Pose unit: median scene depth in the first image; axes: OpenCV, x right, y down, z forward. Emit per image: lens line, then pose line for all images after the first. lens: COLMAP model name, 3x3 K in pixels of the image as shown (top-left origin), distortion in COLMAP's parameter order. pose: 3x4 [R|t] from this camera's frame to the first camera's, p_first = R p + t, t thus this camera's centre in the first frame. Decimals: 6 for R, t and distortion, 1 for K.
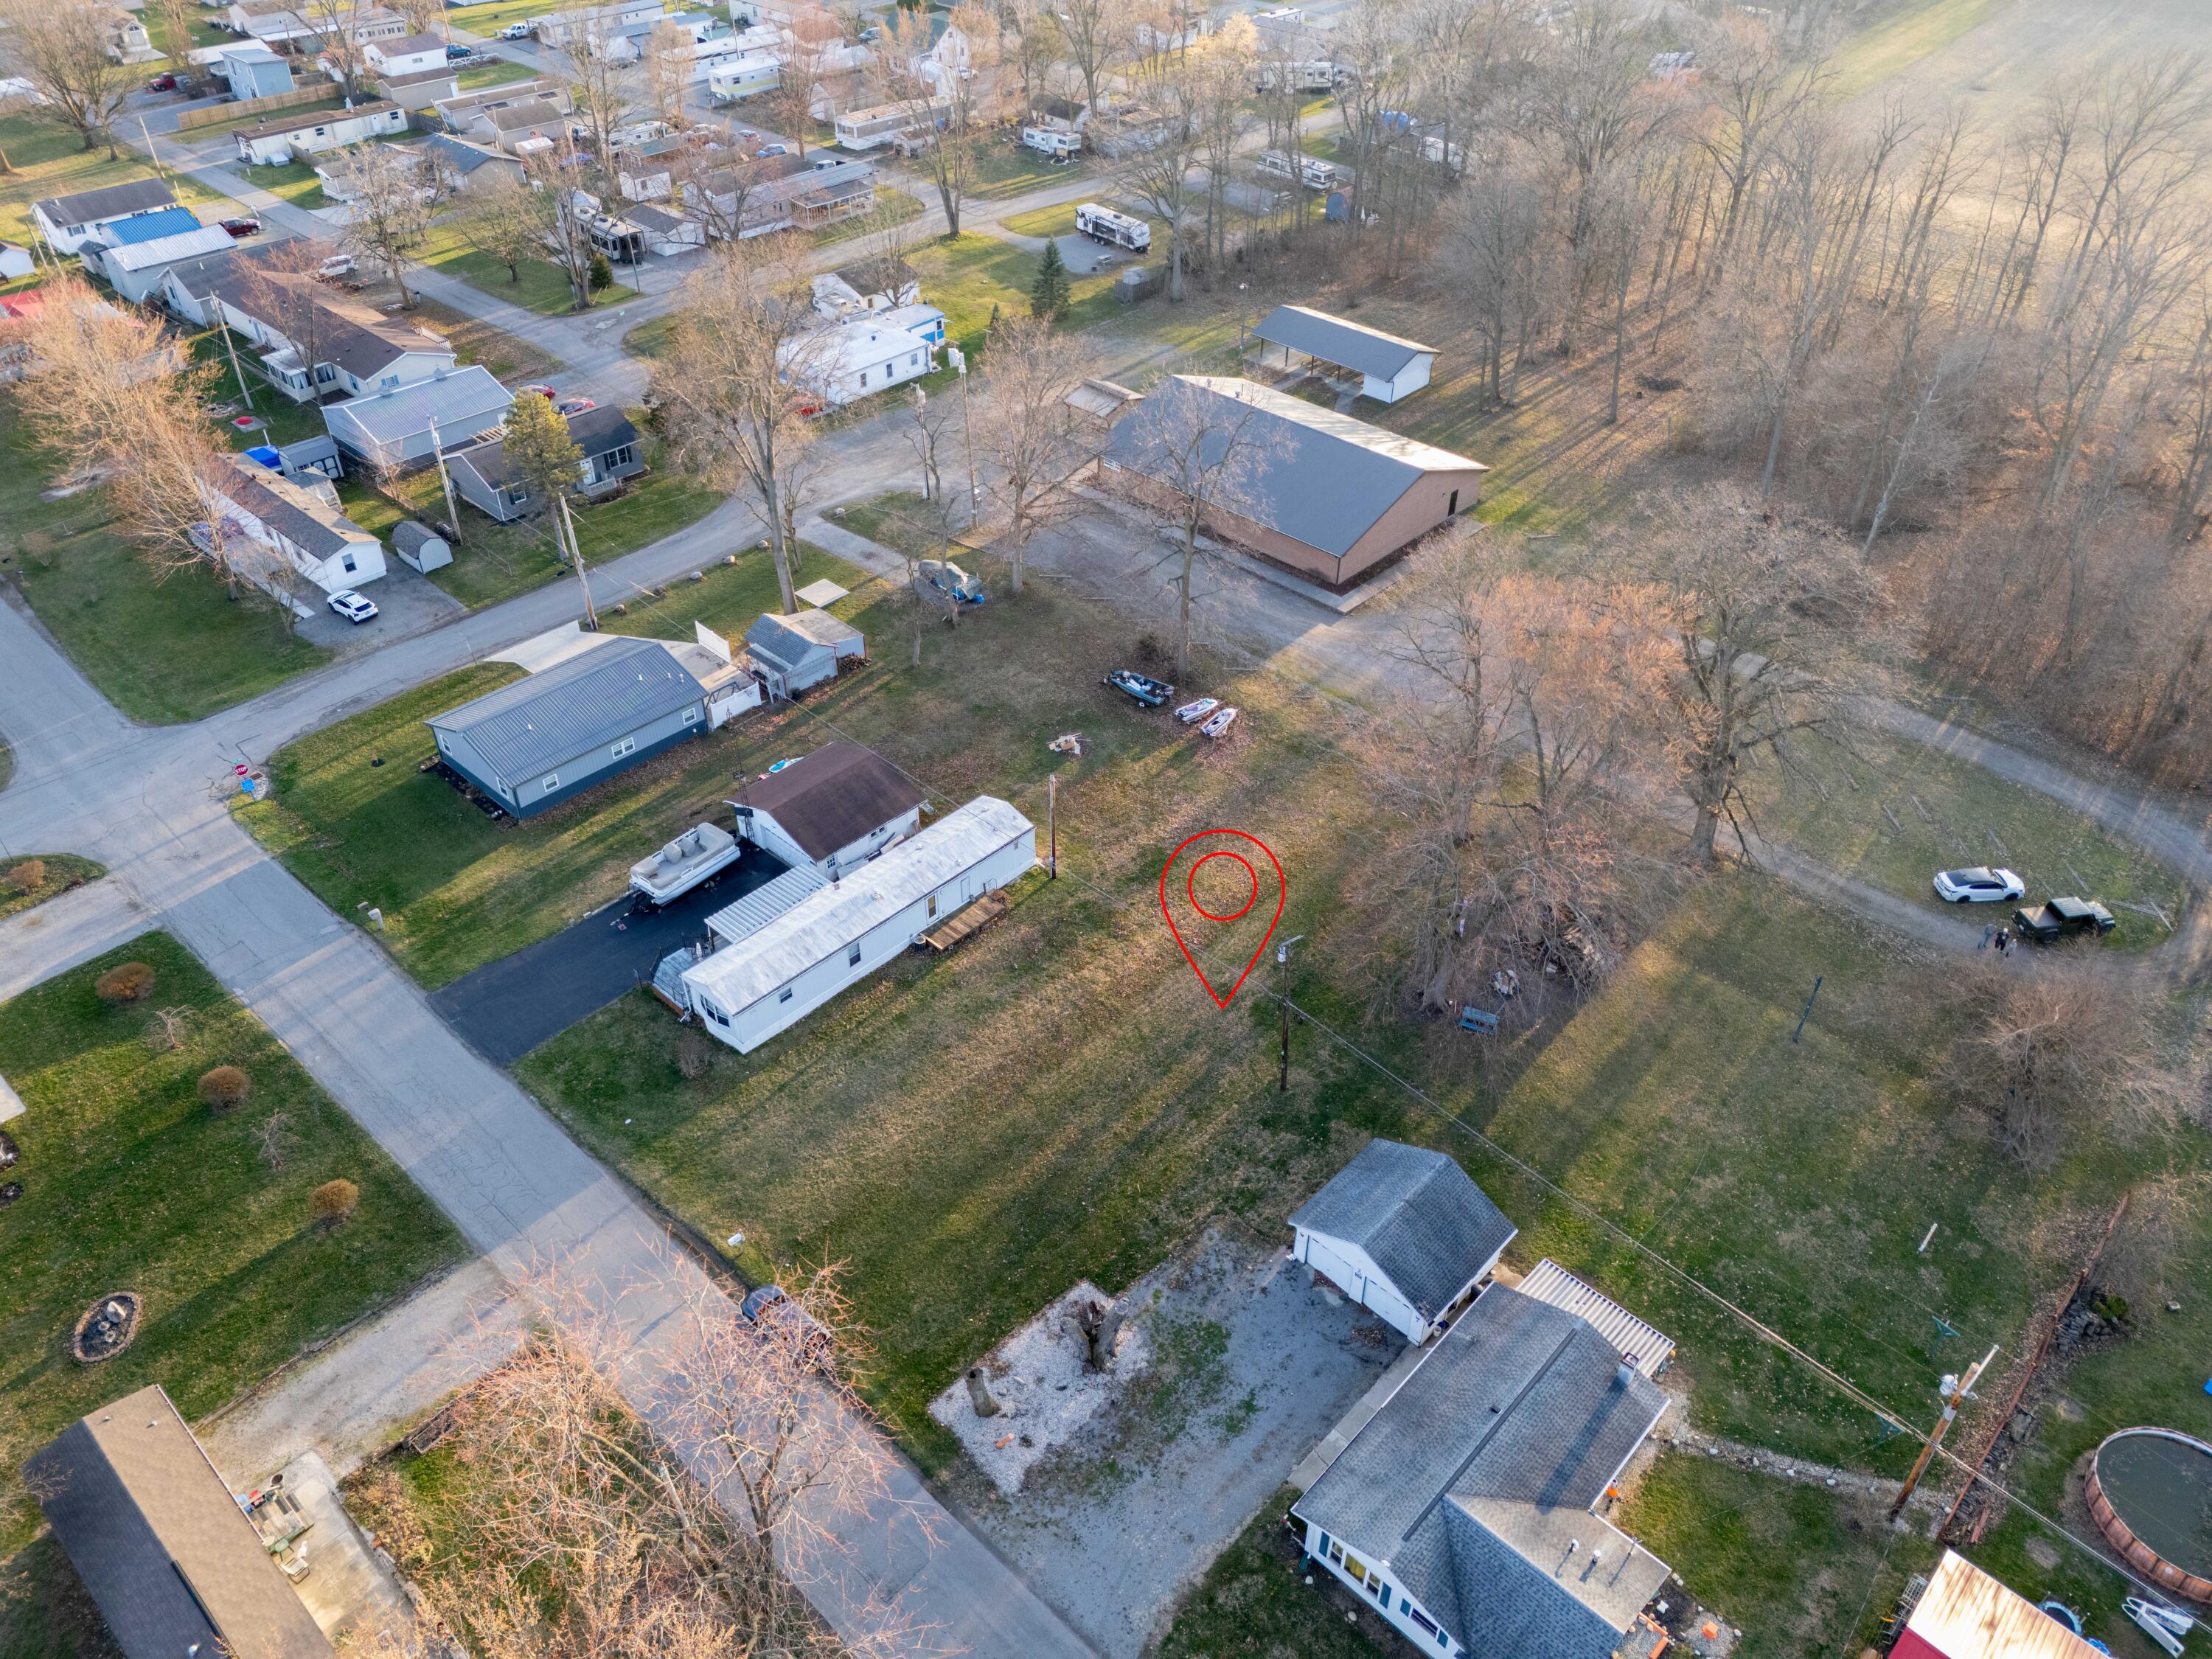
lens RADIAL K [[1621.5, 0, 1106.0], [0, 1621.5, 829.5], [0, 0, 1]] dist [0.083639, -0.079093]
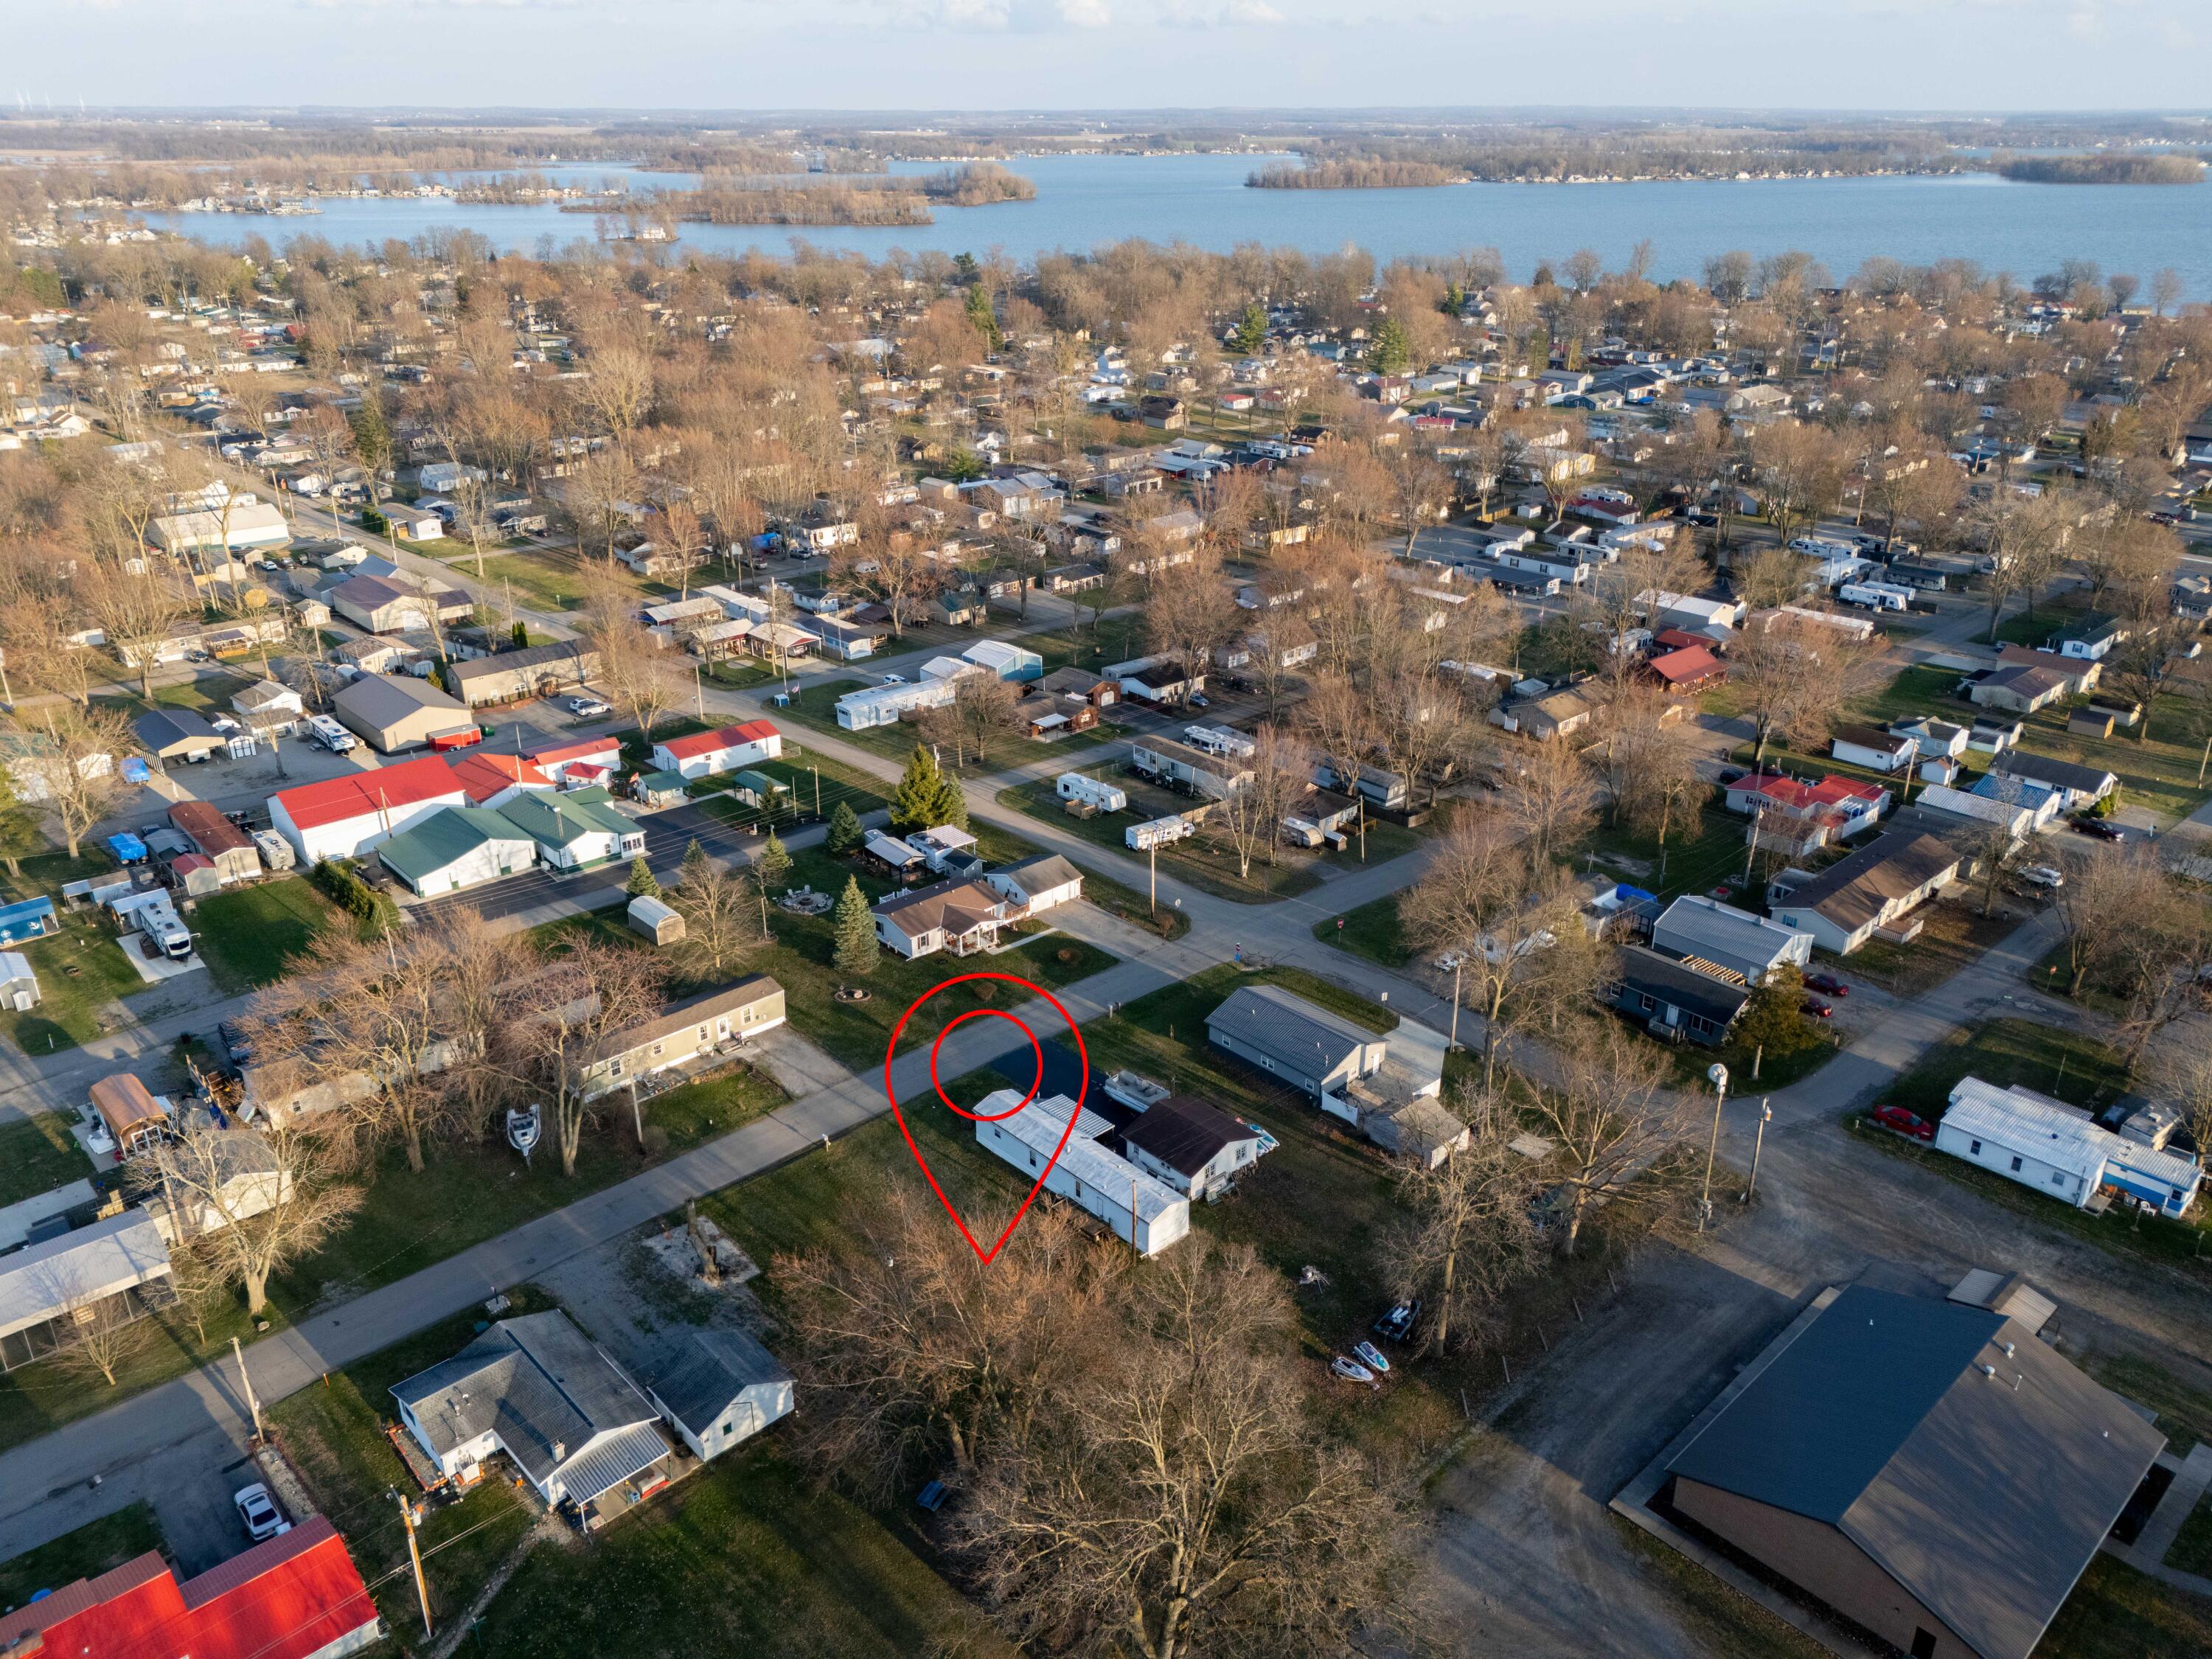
lens RADIAL K [[1621.5, 0, 1106.0], [0, 1621.5, 829.5], [0, 0, 1]] dist [0.083639, -0.079093]
pose [[-0.060420, 0.394792, -0.916782, 0.788927], [-0.623139, 0.702583, 0.343619, -0.497838], [0.779774, 0.592044, 0.203561, 0.387483]]
